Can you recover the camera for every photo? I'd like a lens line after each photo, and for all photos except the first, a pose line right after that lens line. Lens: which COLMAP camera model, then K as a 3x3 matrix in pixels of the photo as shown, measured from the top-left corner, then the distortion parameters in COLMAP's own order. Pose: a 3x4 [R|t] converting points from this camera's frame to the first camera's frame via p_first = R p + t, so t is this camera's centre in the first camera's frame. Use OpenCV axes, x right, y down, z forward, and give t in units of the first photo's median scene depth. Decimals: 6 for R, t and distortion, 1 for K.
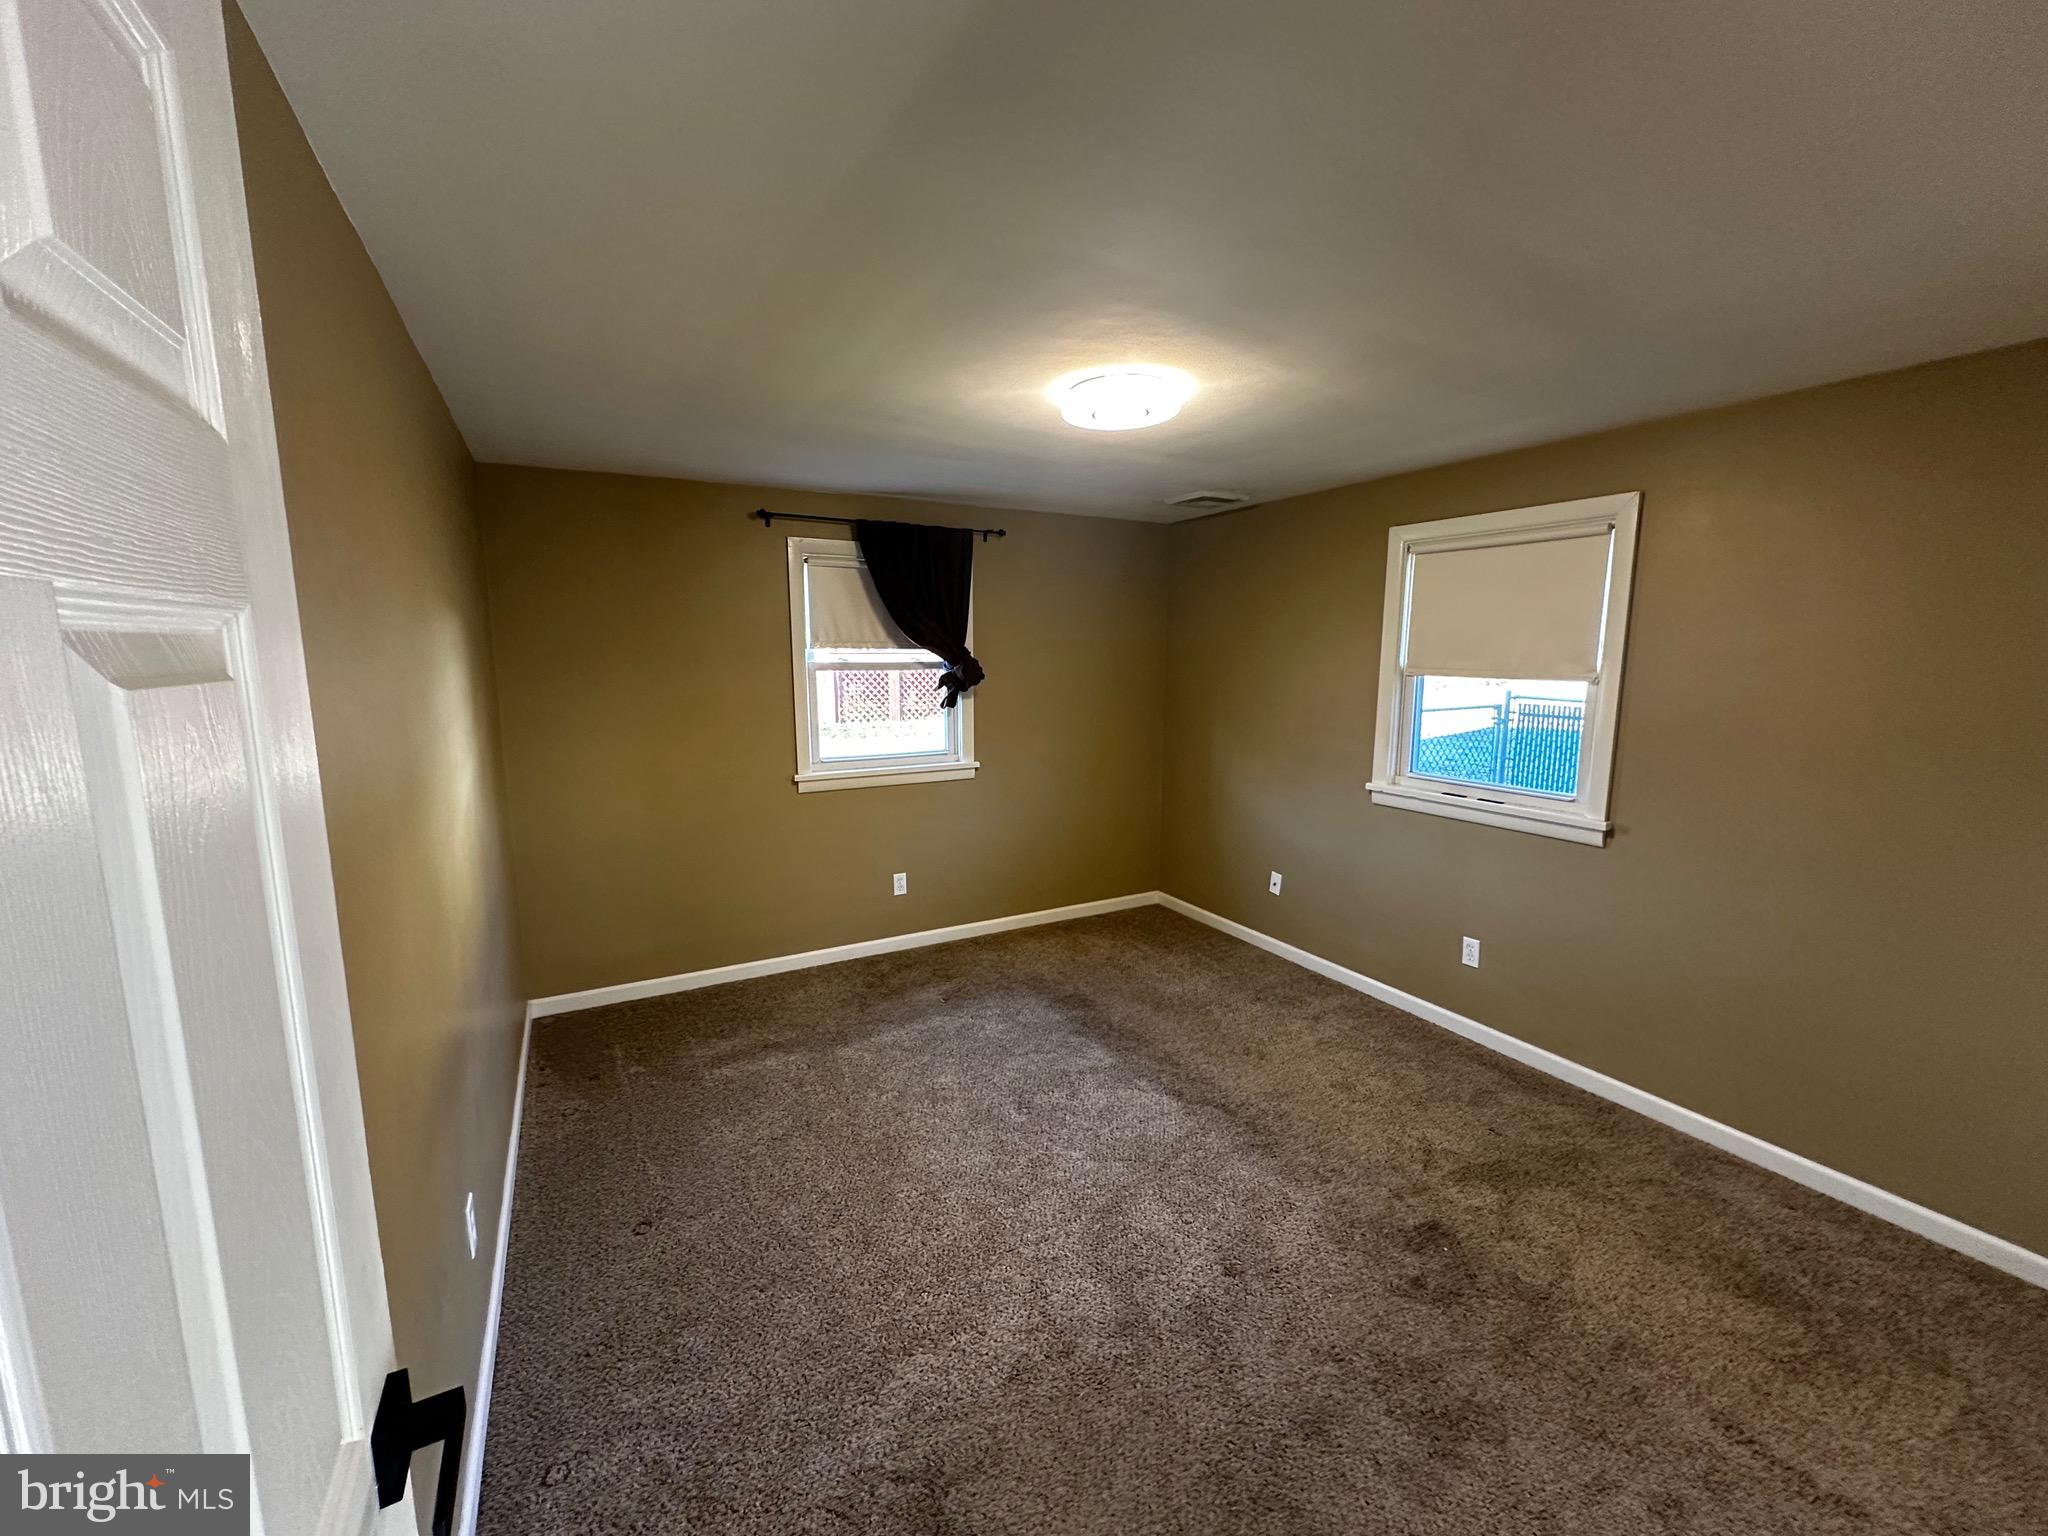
lens RADIAL K [[809.5, 0, 1018.9], [0, 809.5, 767.5], [0, 0, 1]] dist [-0.000936, 0.000555]
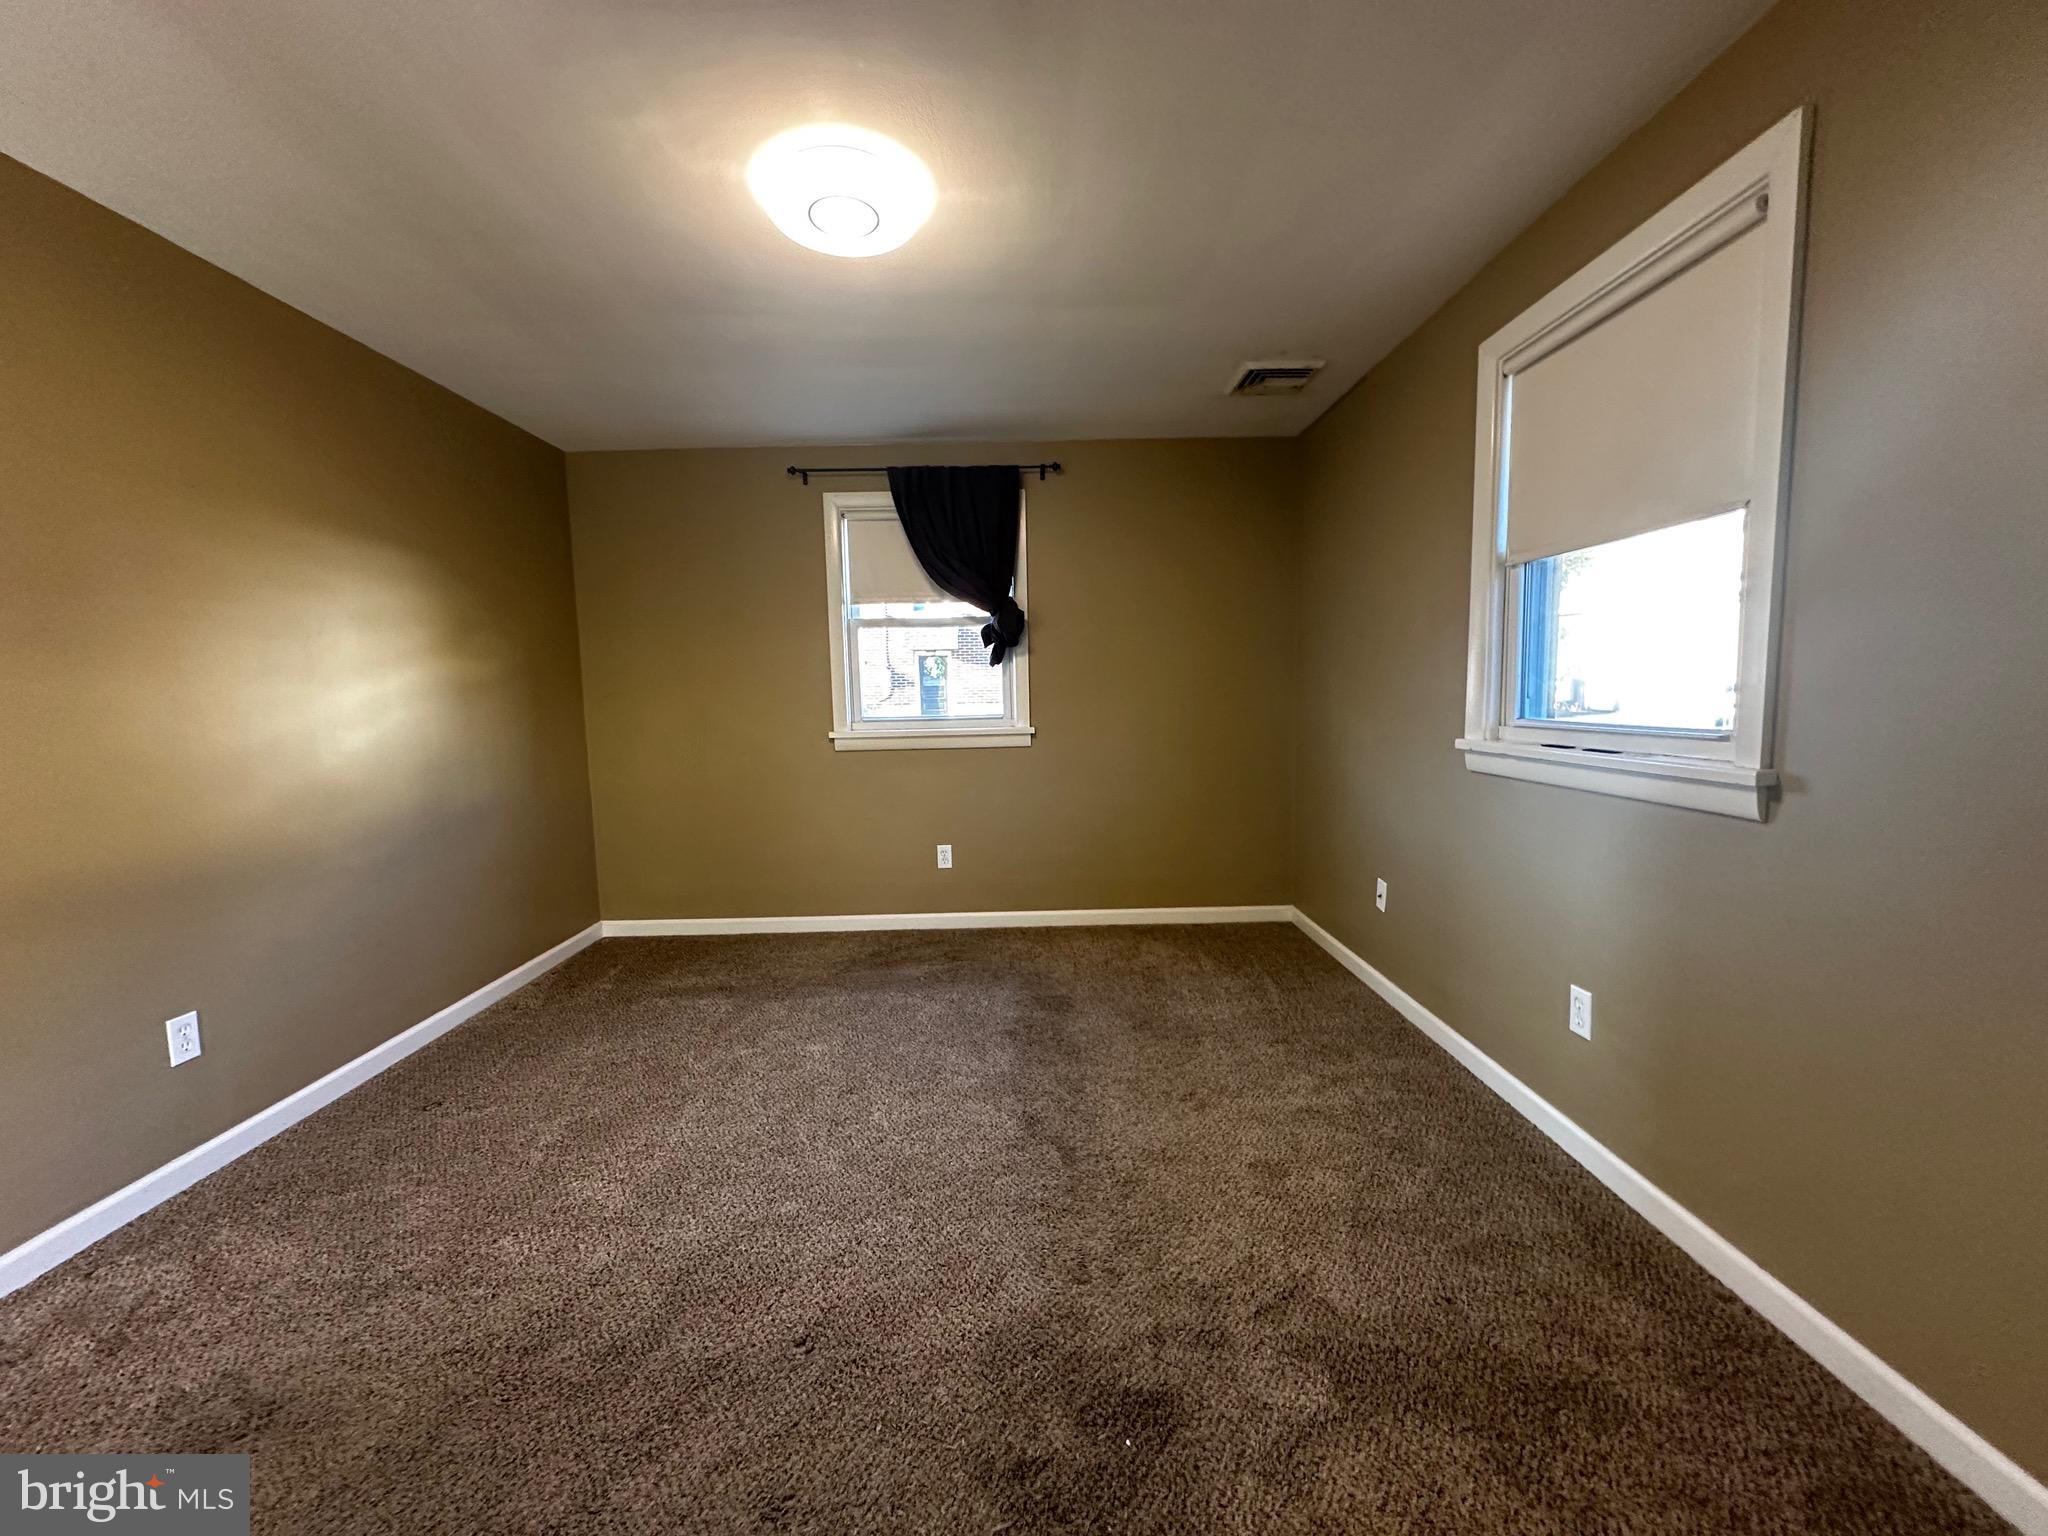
lens RADIAL K [[809.5, 0, 1028.0], [0, 809.5, 767.4], [0, 0, 1]] dist [-0.000936, 0.000555]
pose [[0.883228, 0.024936, -0.468280, 0.420633], [-0.047099, 0.998253, -0.035676, 0.080473], [0.466573, 0.053565, 0.882859, 0.250010]]
